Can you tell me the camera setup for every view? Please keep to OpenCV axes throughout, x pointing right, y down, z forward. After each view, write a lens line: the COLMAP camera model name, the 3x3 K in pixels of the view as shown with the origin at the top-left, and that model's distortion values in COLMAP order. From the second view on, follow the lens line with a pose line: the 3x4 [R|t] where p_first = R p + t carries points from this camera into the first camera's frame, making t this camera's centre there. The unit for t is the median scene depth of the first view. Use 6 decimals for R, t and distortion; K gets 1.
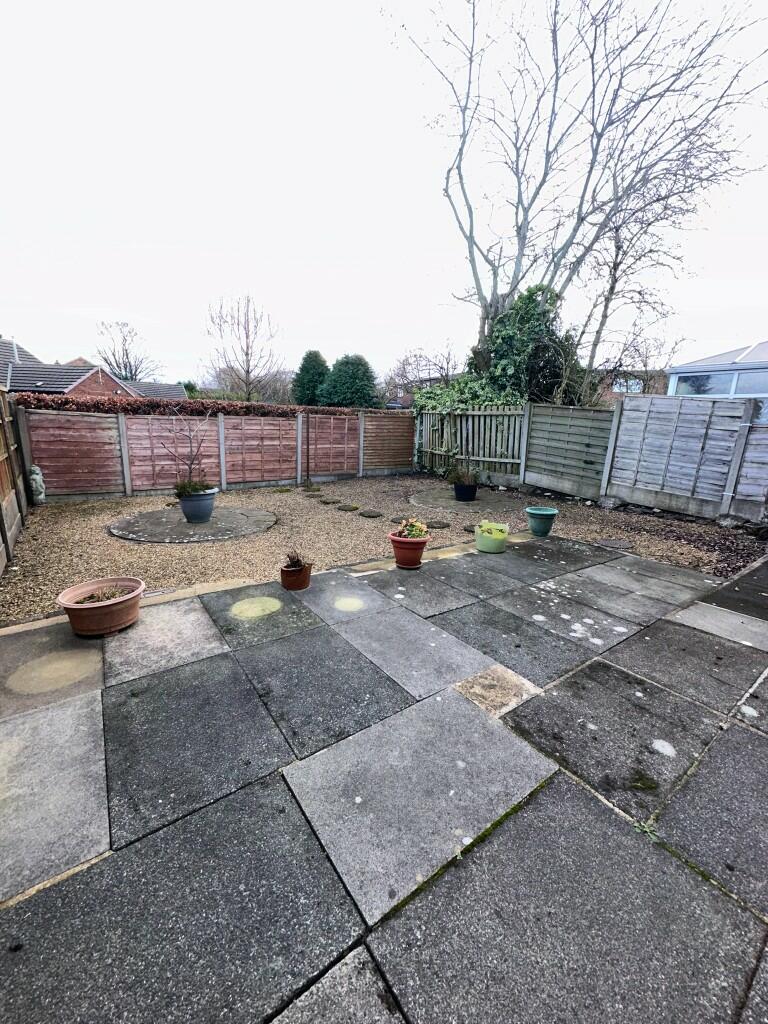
lens RADIAL K [[406.6, 0, 384.9], [0, 406.6, 513.3], [0, 0, 1]] dist [-0.001021, 0.000553]
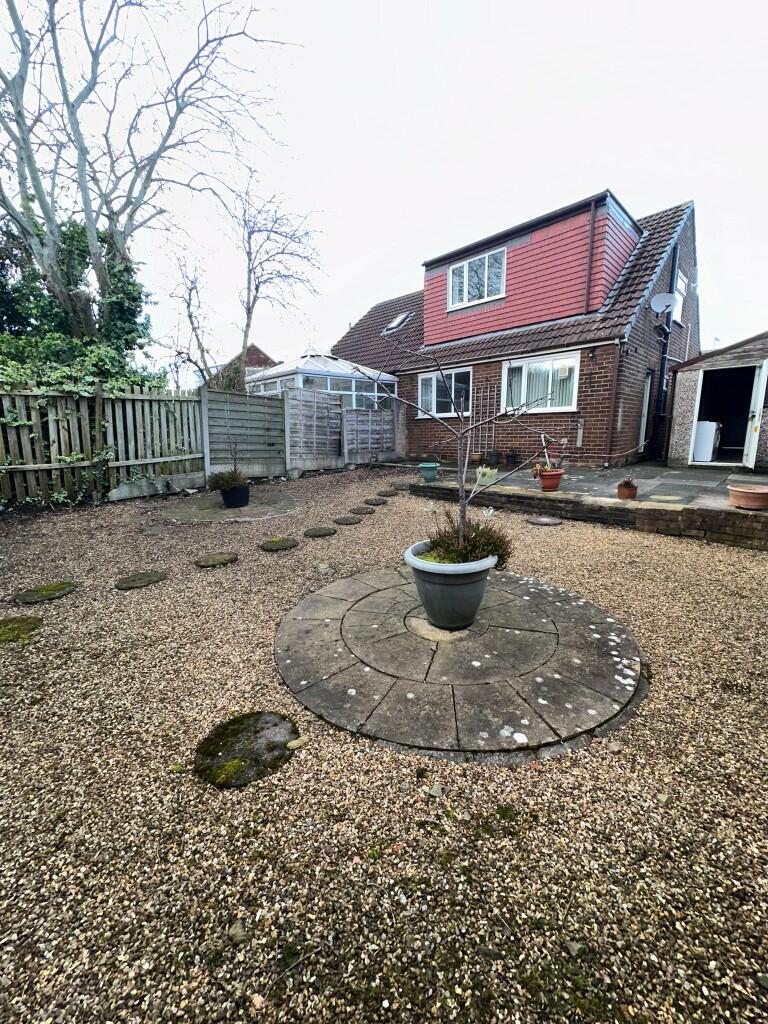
lens RADIAL K [[406.6, 0, 384.9], [0, 406.6, 513.3], [0, 0, 1]] dist [-0.001021, 0.000553]
pose [[-0.157755, -0.236756, 0.958676, -0.574312], [0.236515, 0.933515, 0.269462, -0.150307], [-0.958736, 0.269250, -0.091270, 0.725787]]
